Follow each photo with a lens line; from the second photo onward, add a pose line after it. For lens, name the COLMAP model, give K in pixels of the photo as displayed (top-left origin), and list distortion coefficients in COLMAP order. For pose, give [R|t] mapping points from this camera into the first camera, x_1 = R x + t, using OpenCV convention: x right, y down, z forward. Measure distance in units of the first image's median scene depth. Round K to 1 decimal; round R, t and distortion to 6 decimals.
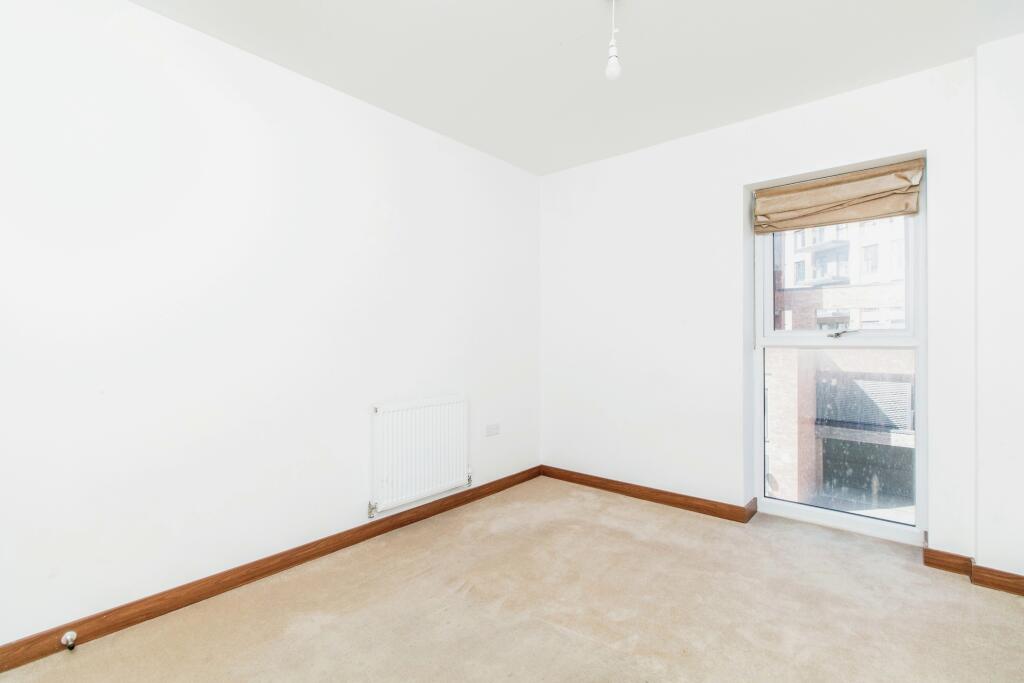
lens RADIAL K [[498.6, 0, 507.8], [0, 498.6, 341.7], [0, 0, 1]] dist [-0.003061, 0.000699]
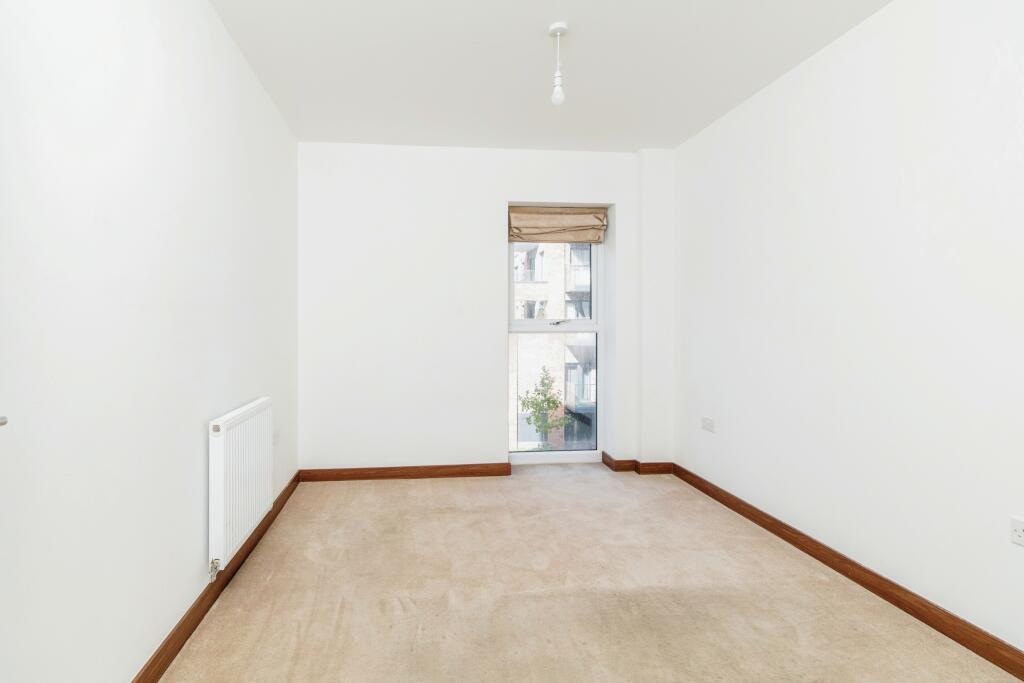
lens RADIAL K [[498.6, 0, 504.7], [0, 498.6, 333.8], [0, 0, 1]] dist [-0.003061, 0.000699]
pose [[0.652166, -0.012212, 0.757978, -0.498008], [0.003894, 0.999911, 0.012760, -0.002996], [-0.758066, -0.005370, 0.652155, 0.218415]]
